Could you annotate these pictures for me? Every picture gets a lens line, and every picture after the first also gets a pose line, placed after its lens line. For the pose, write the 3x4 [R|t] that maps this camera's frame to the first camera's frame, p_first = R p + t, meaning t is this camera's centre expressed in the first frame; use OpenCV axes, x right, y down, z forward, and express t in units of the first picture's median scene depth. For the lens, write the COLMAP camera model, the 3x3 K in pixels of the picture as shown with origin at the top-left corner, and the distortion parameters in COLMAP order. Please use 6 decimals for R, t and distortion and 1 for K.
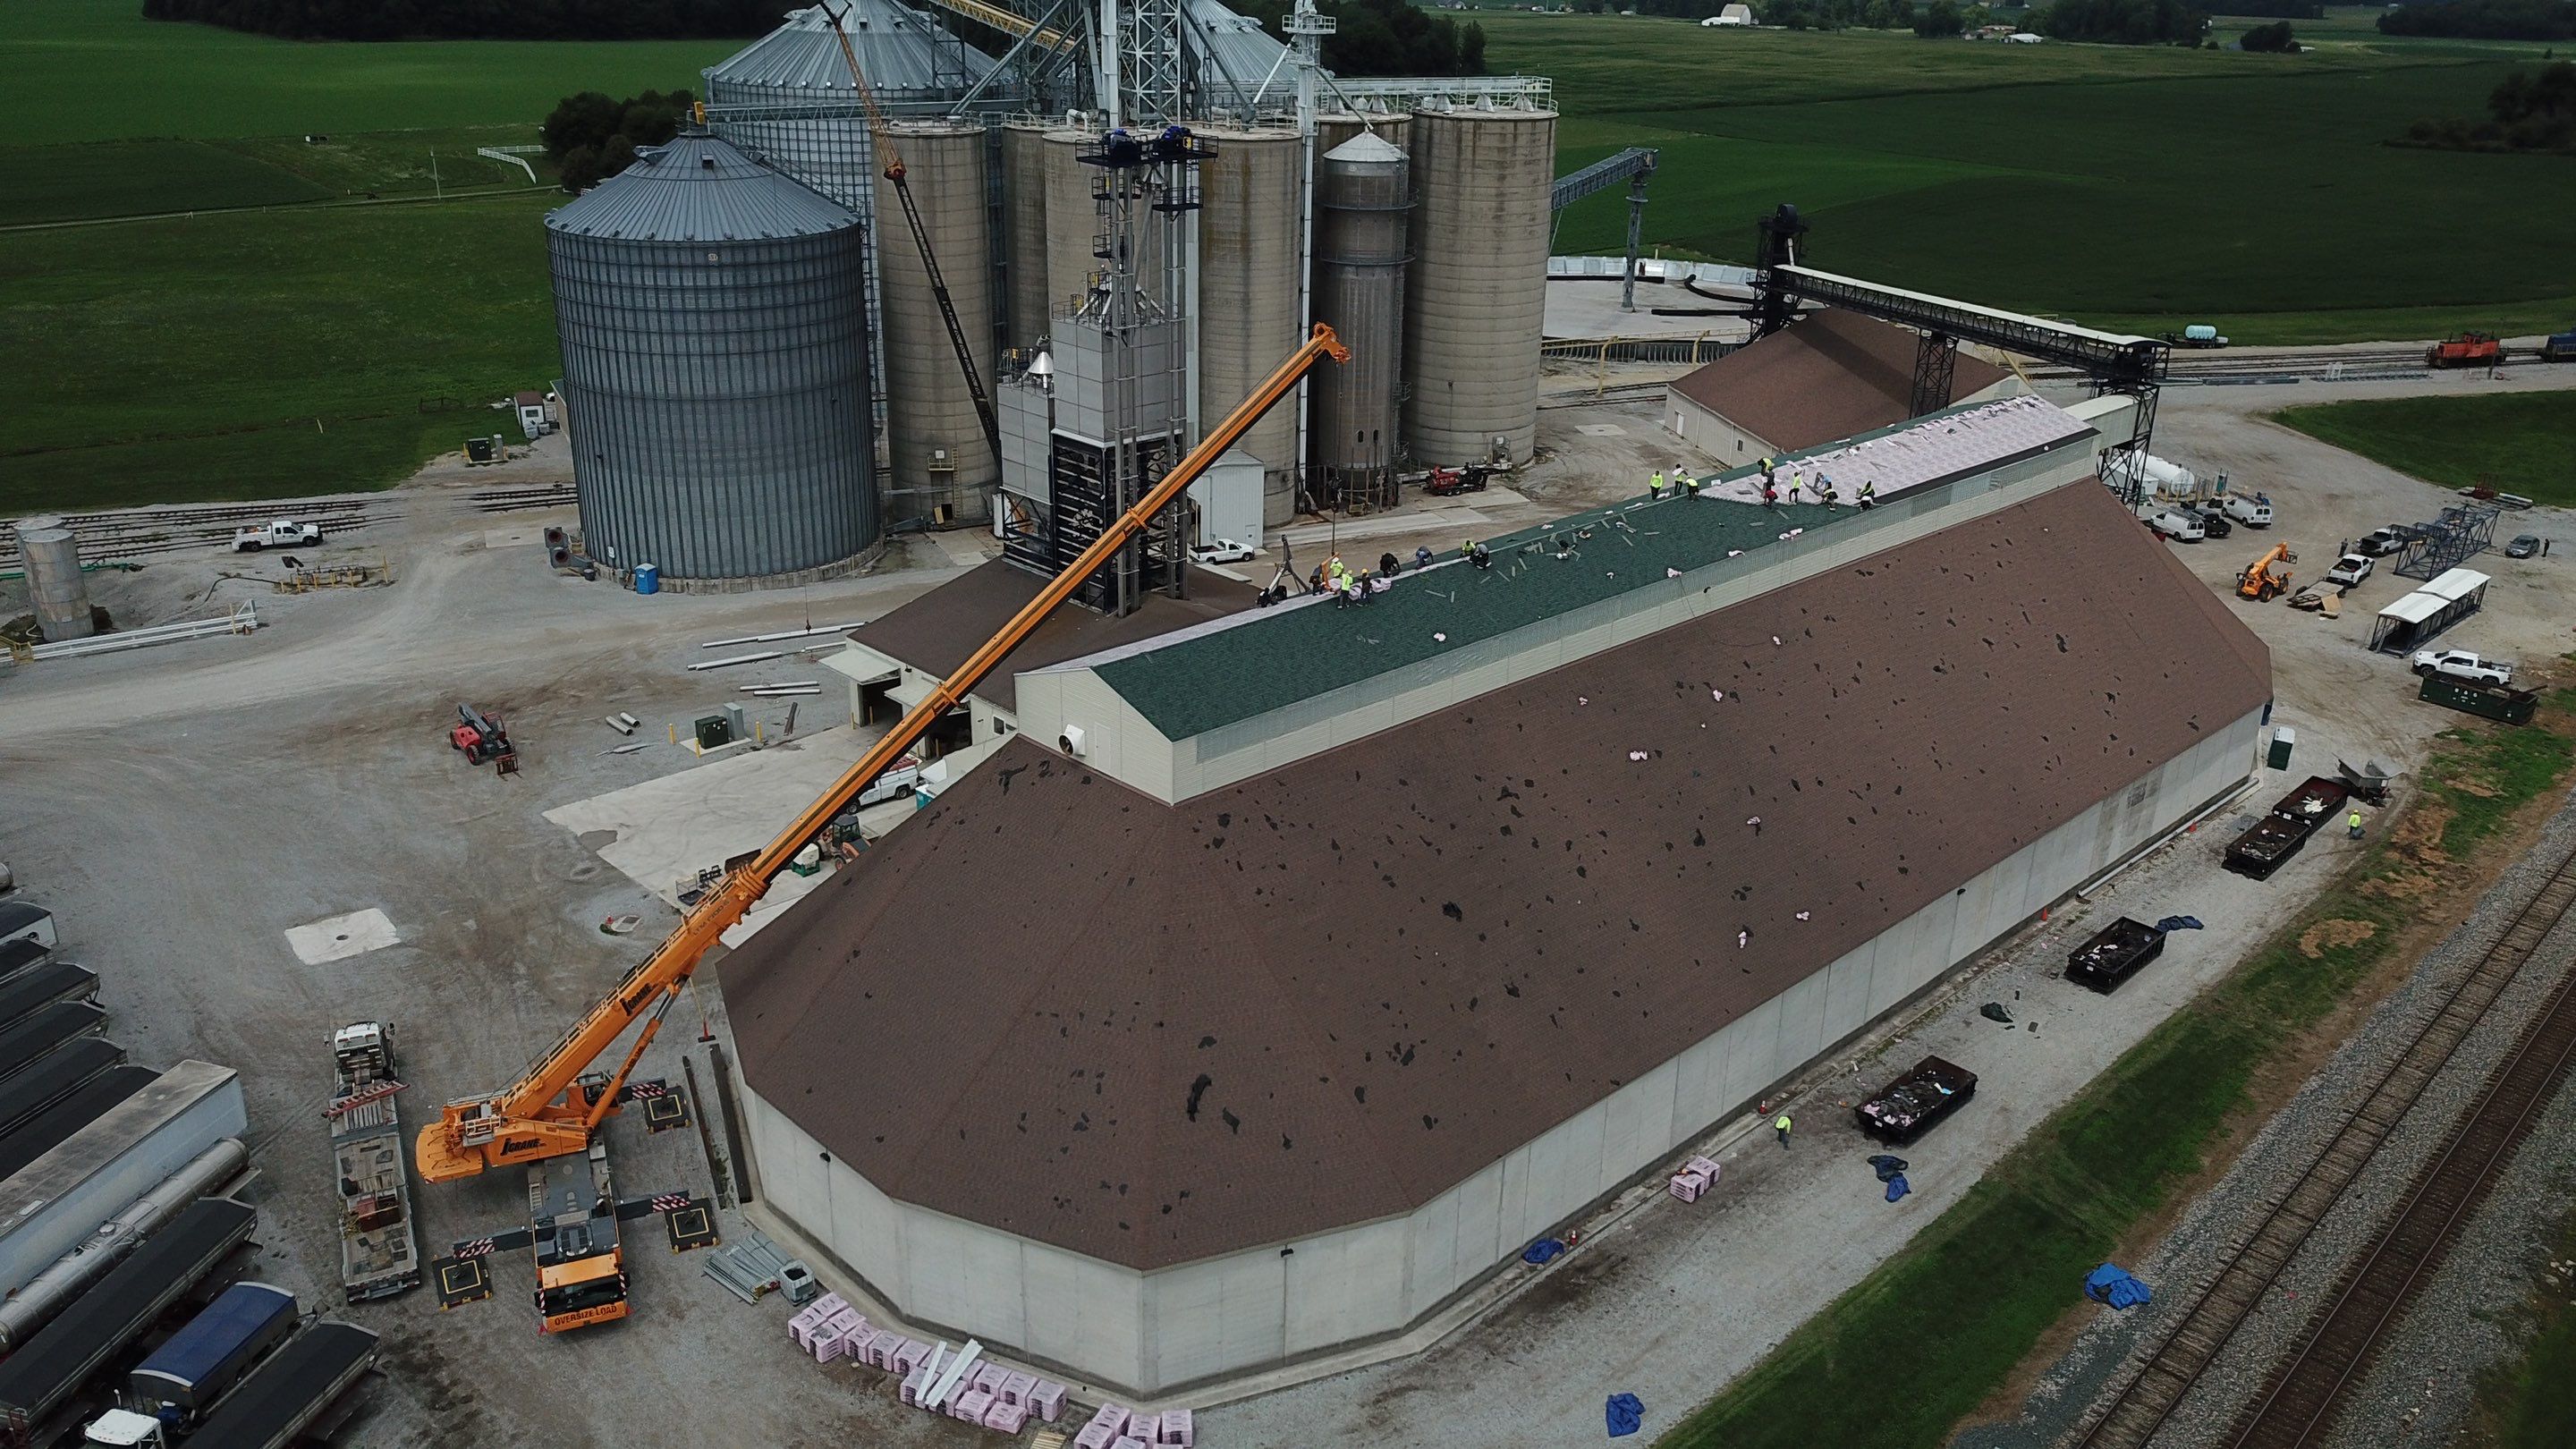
lens RADIAL K [[1964.4, 0, 1298.3], [0, 1964.4, 735.0], [0, 0, 1]] dist [0.015708, -0.010310]
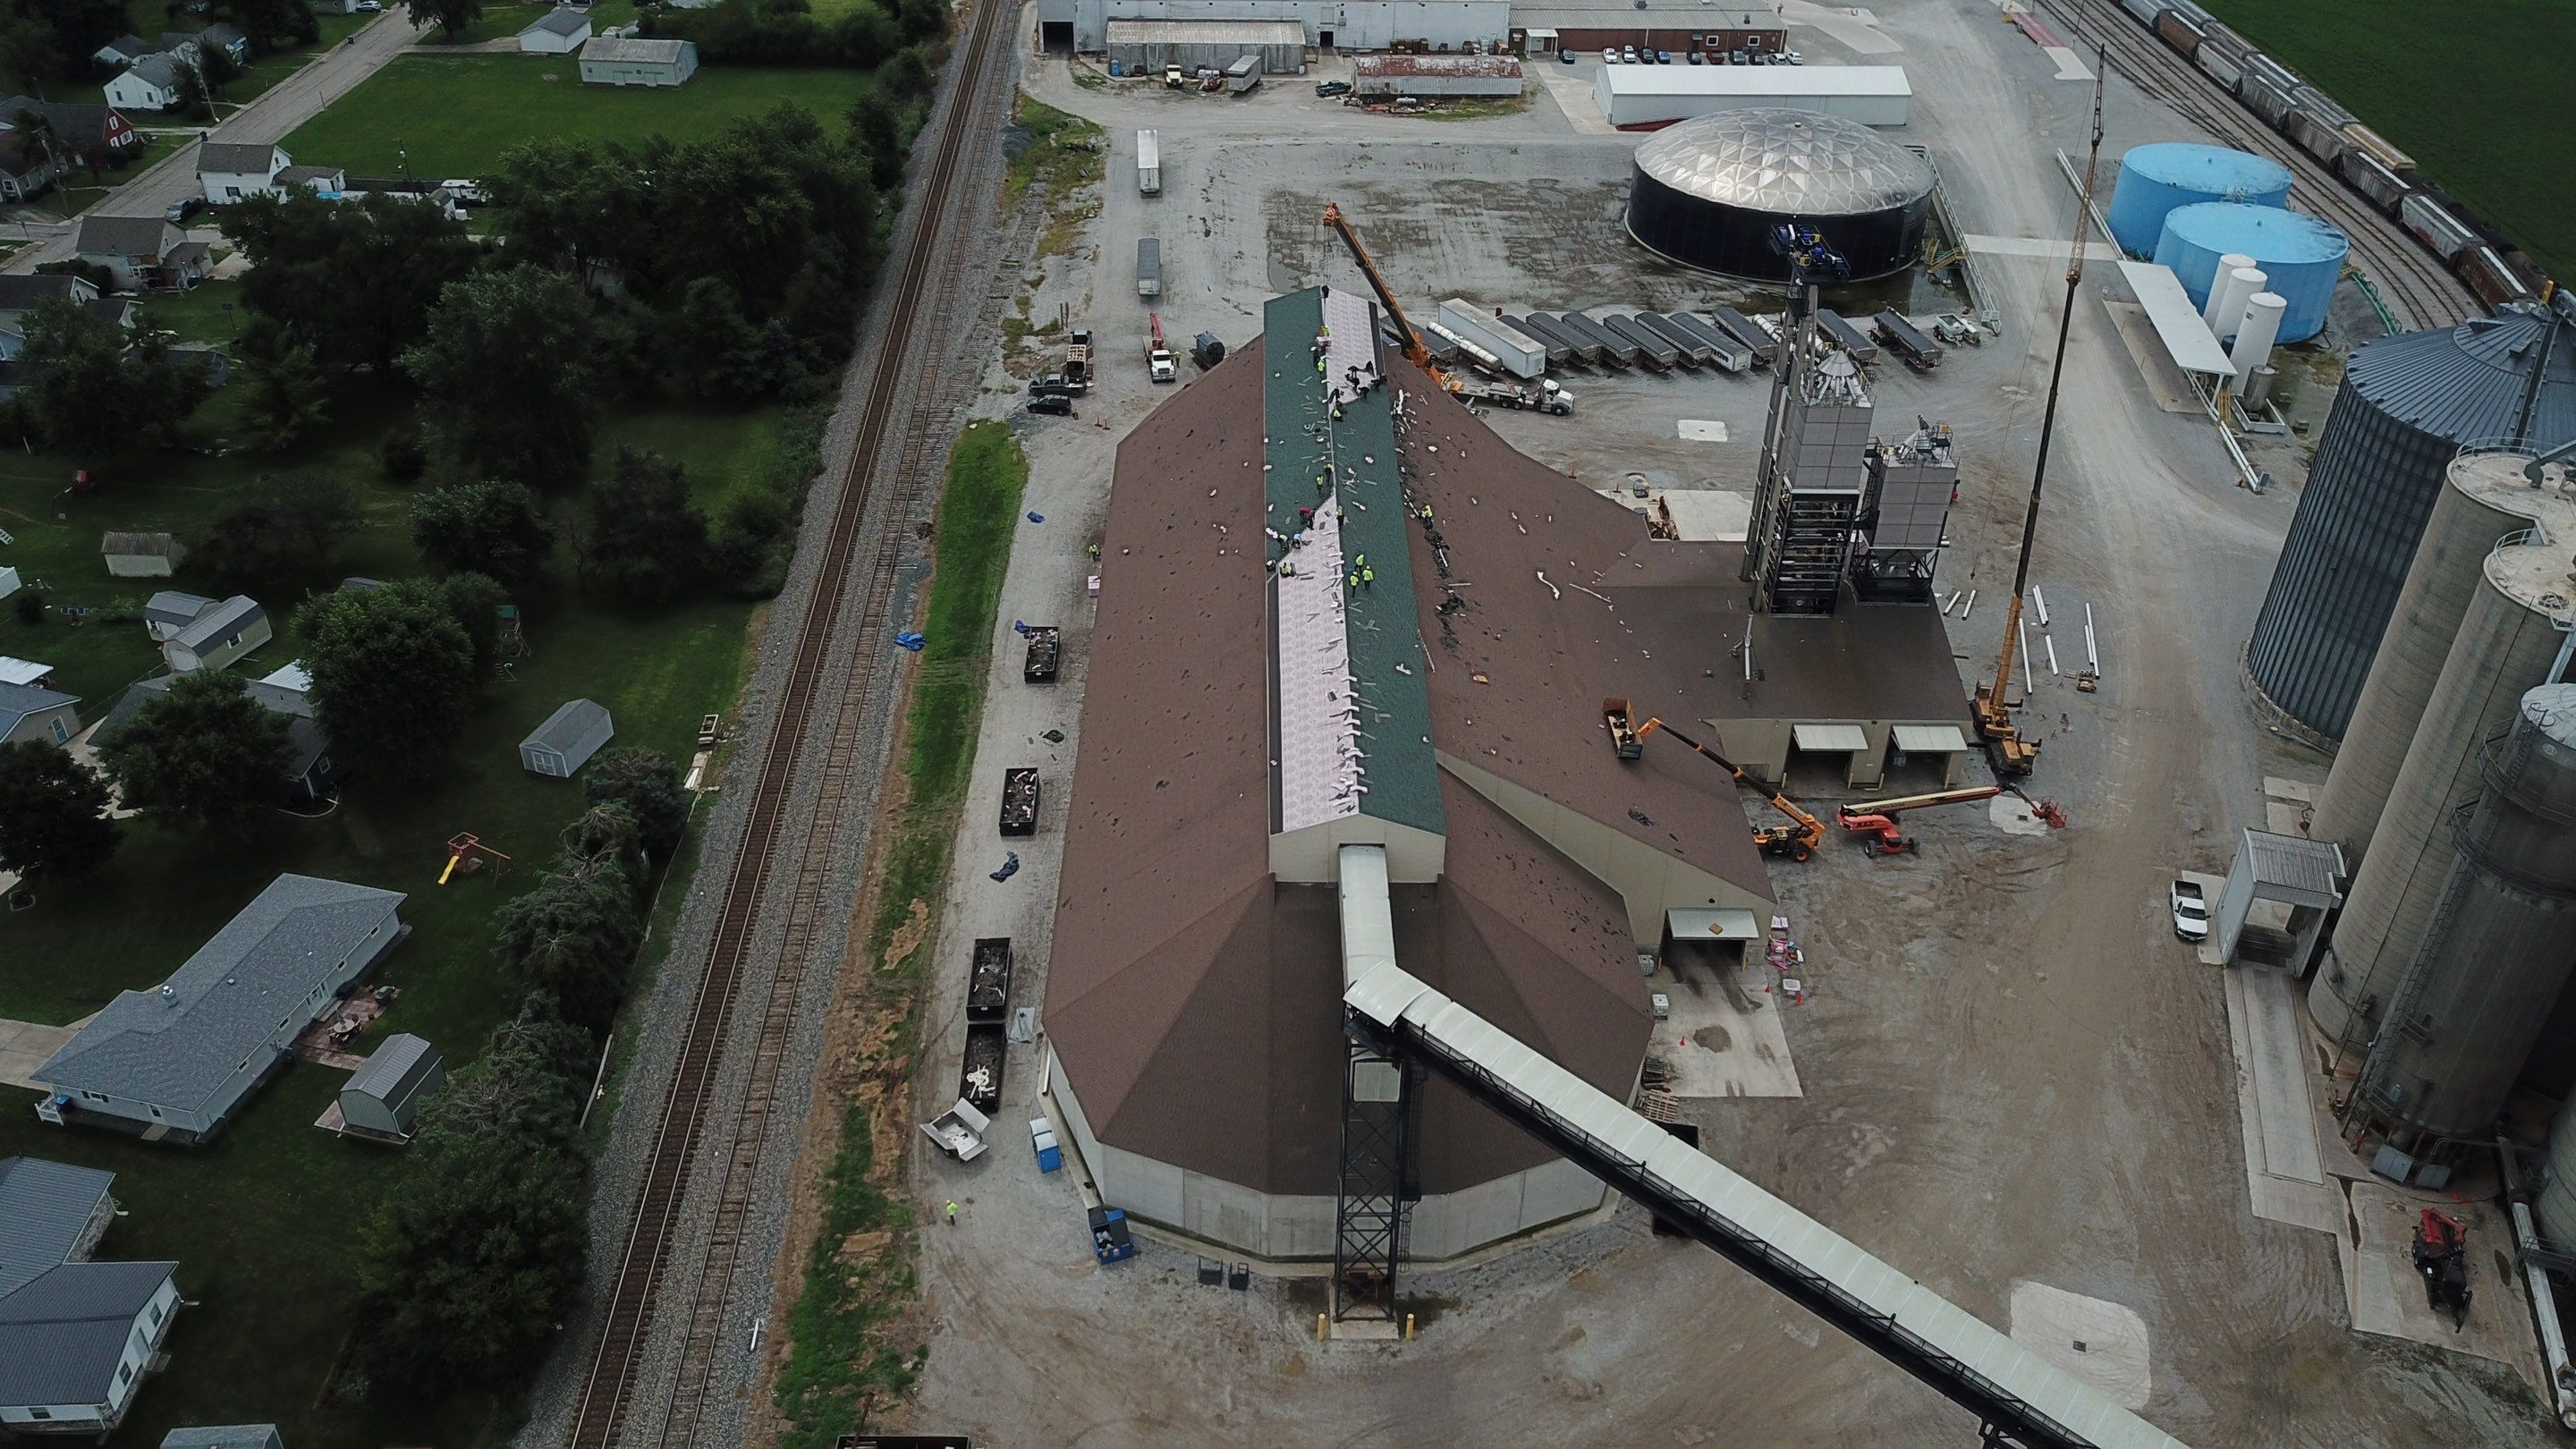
lens RADIAL K [[1964.4, 0, 1302.8], [0, 1964.4, 734.4], [0, 0, 1]] dist [0.015708, -0.010310]
pose [[-0.681475, 0.383099, -0.623560, 0.808180], [-0.309315, 0.621424, 0.719831, -0.711373], [0.663261, 0.683423, -0.304987, 1.086636]]
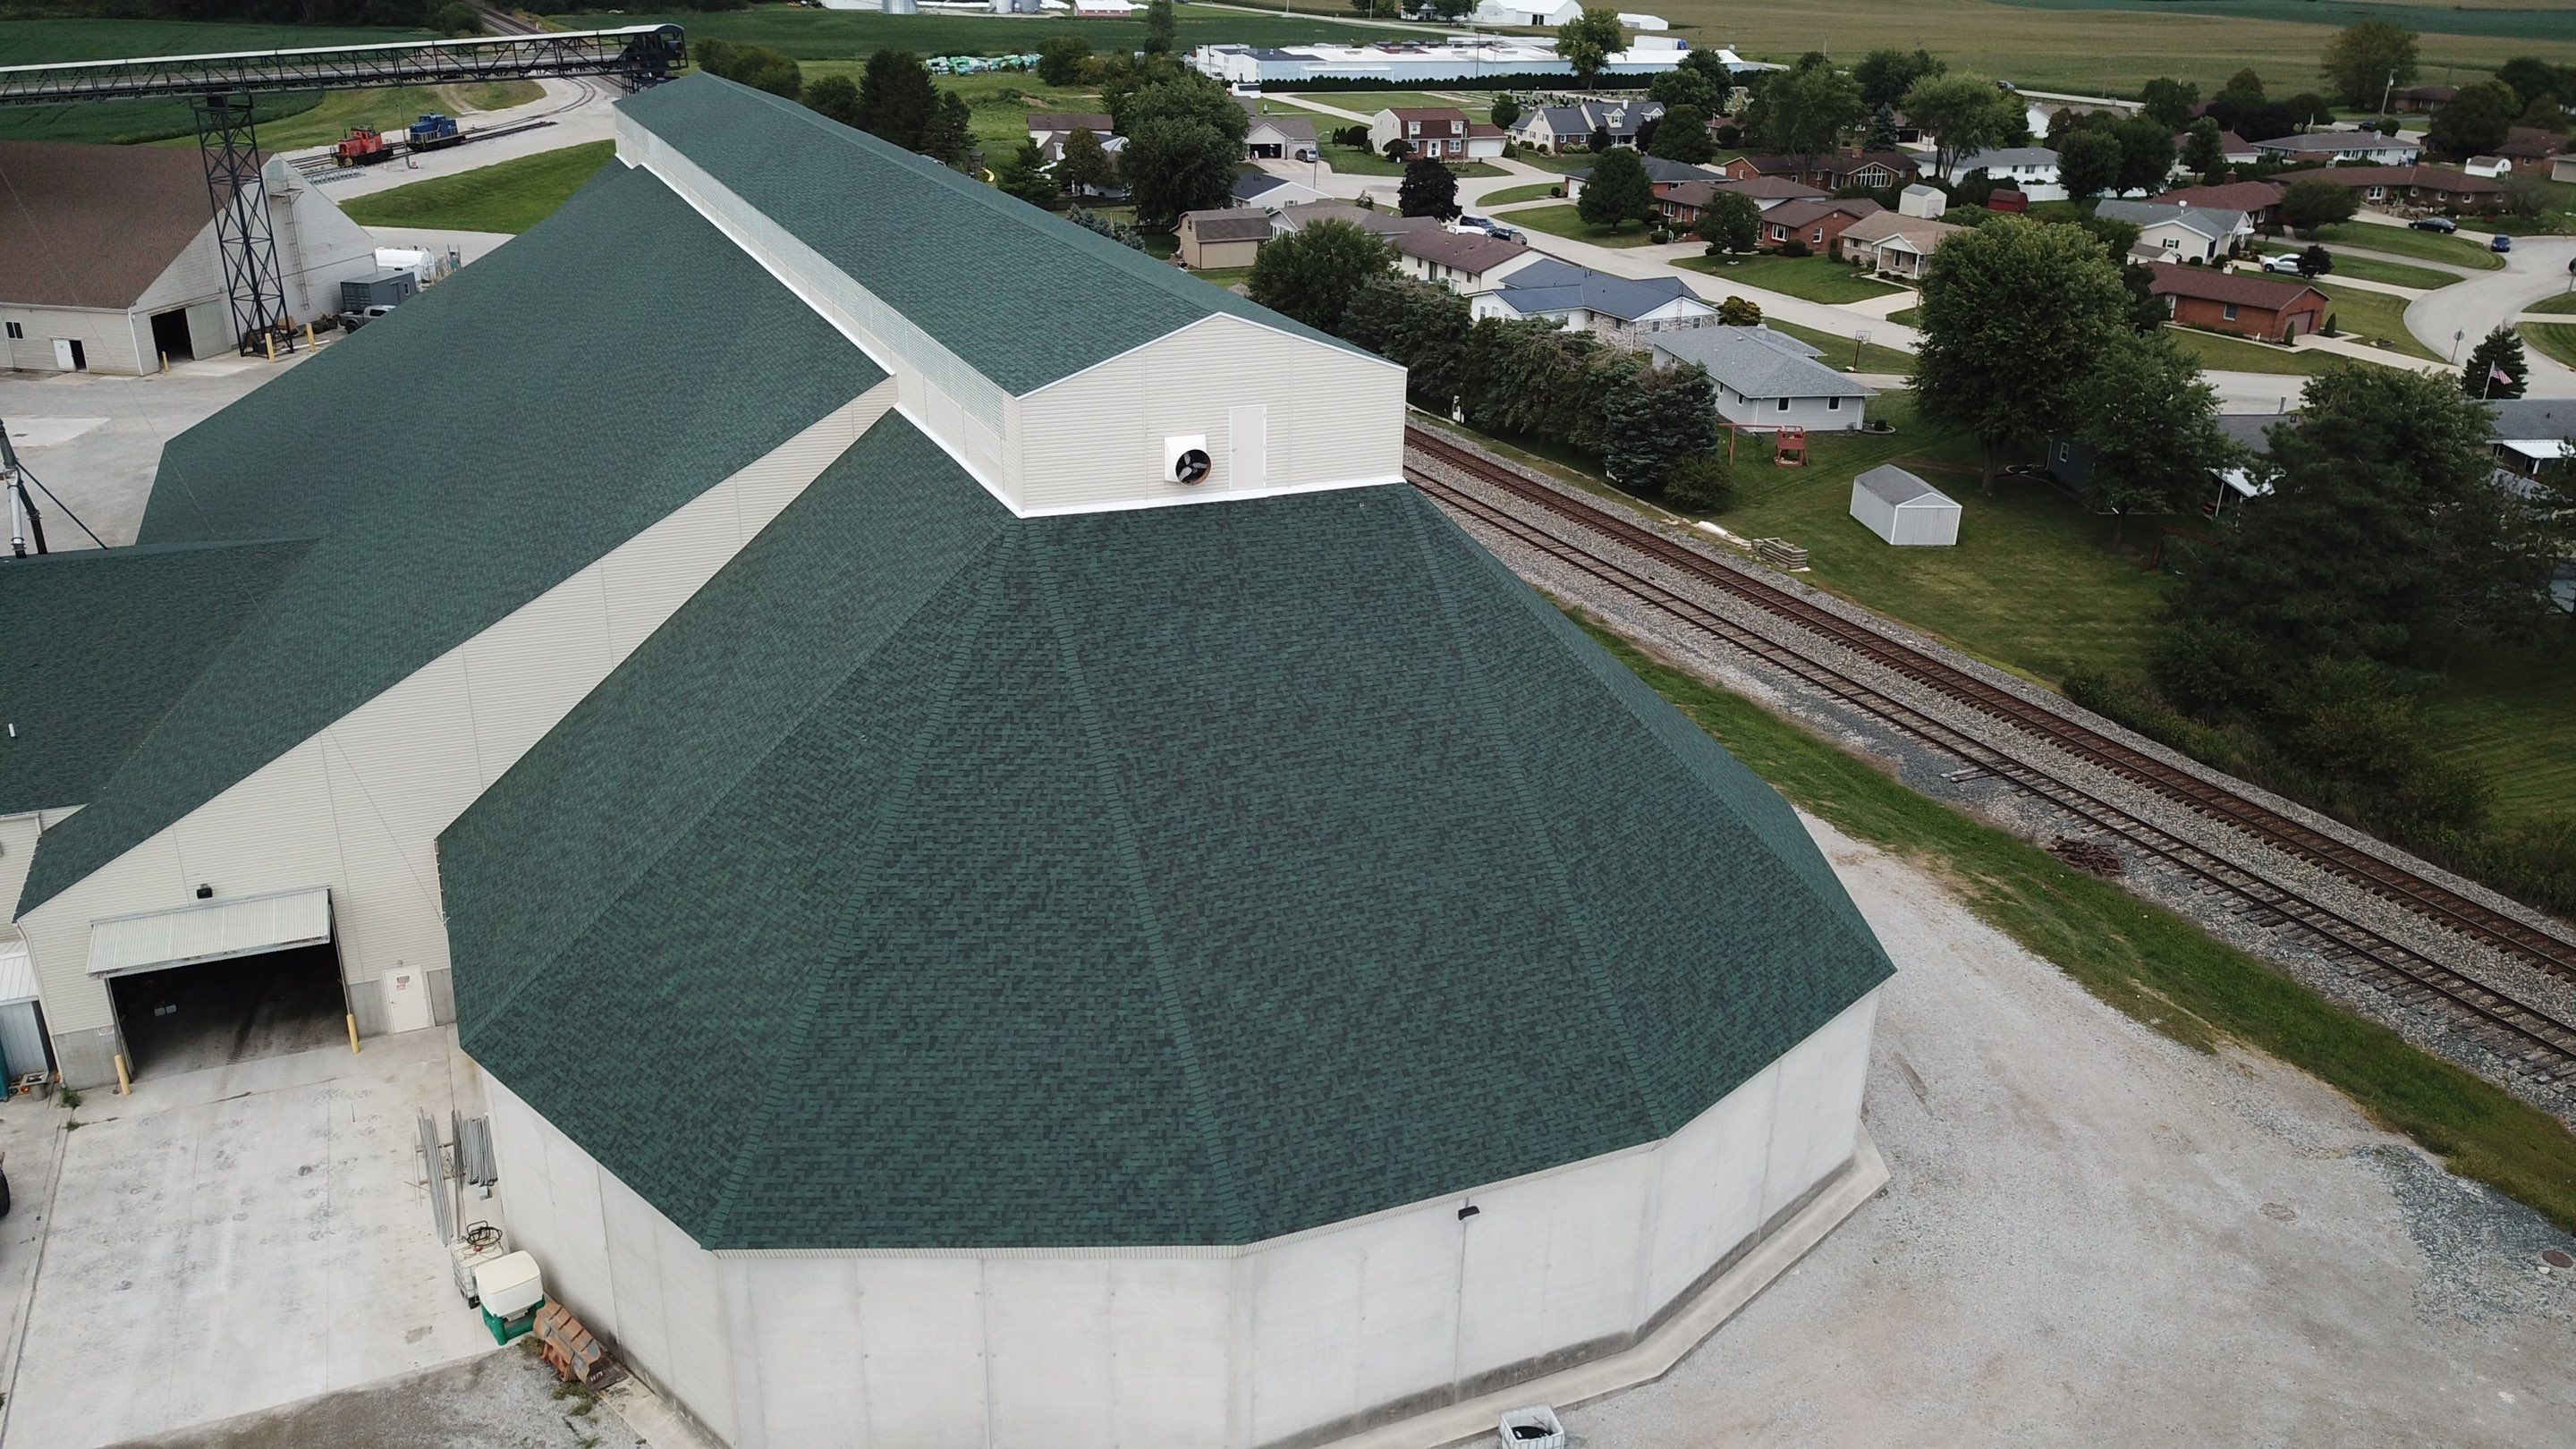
lens RADIAL K [[1964.4, 0, 1300.8], [0, 1964.4, 730.4], [0, 0, 1]] dist [0.015708, -0.010310]
pose [[0.338871, -0.367238, 0.866200, -0.355483], [0.341920, 0.905793, 0.250260, -0.032311], [-0.876503, 0.211366, 0.432513, 0.402684]]
